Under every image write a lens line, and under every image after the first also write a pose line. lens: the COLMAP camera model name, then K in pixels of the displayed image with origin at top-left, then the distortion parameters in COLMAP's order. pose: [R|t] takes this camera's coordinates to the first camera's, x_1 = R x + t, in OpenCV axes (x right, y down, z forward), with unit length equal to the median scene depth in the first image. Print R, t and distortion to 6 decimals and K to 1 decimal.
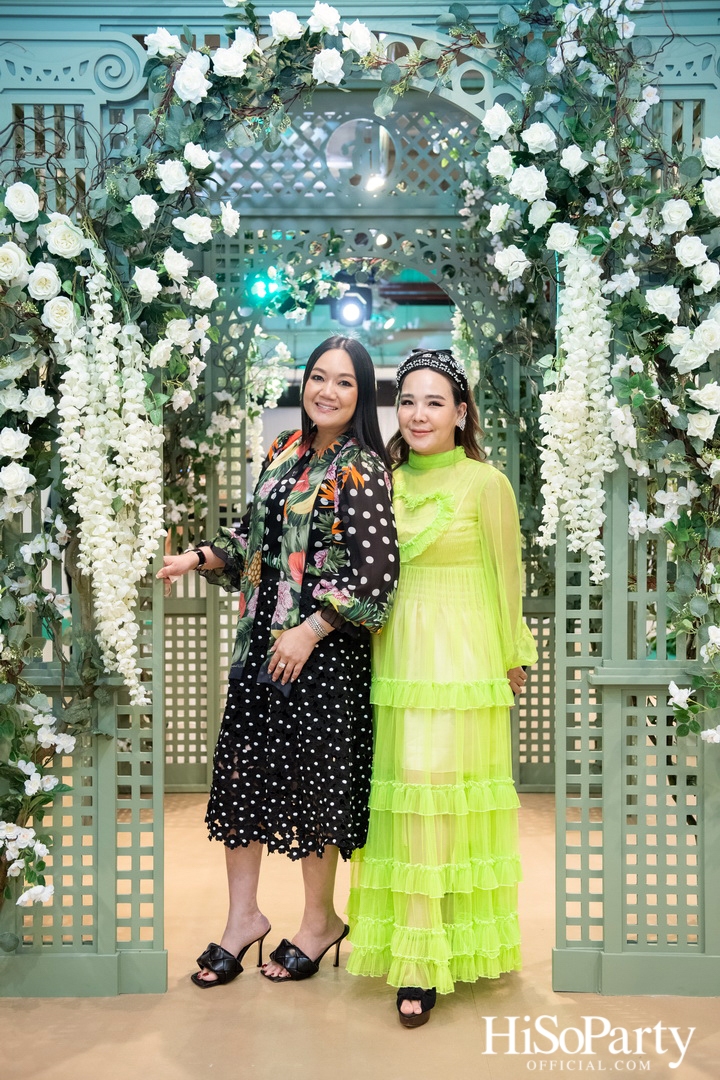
lens RADIAL K [[1317.9, 0, 359.6], [0, 1317.9, 537.4], [0, 0, 1]] dist [0.119462, 0.000000]
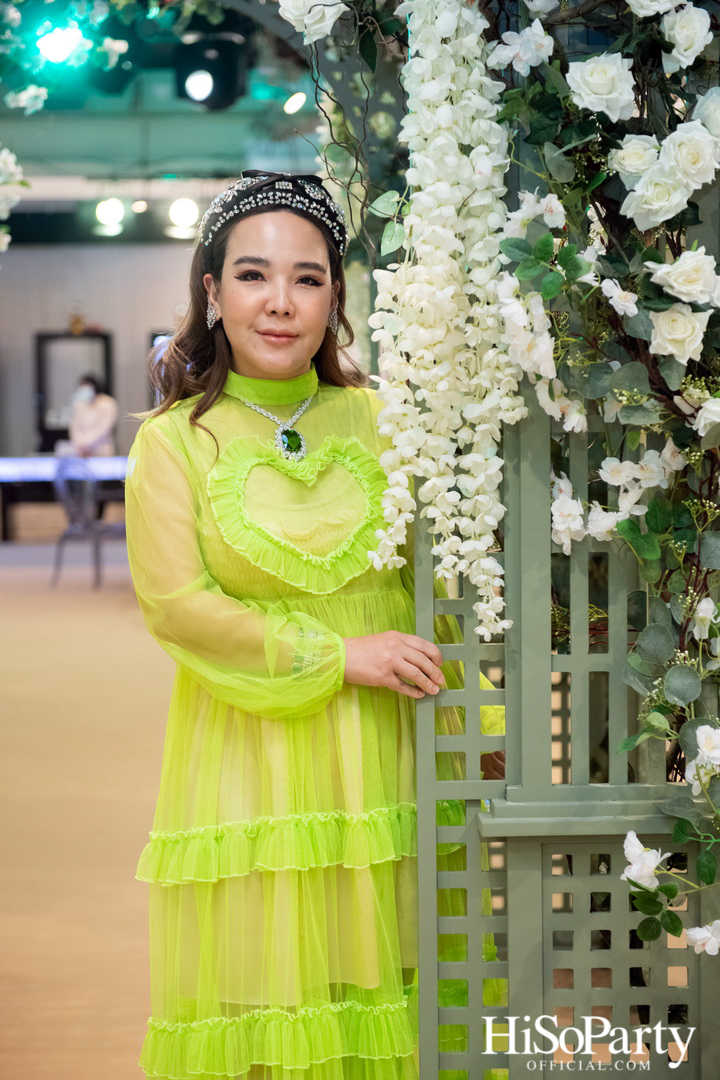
lens RADIAL K [[2161.5, 0, 359.7], [0, 2161.5, 541.2], [0, 0, 1]] dist [0.137534, 0.000000]
pose [[0.999677, -0.013215, 0.021693, 0.113303], [0.012296, 0.999044, 0.041949, -0.040006], [-0.022226, -0.041669, 0.998884, 0.168971]]
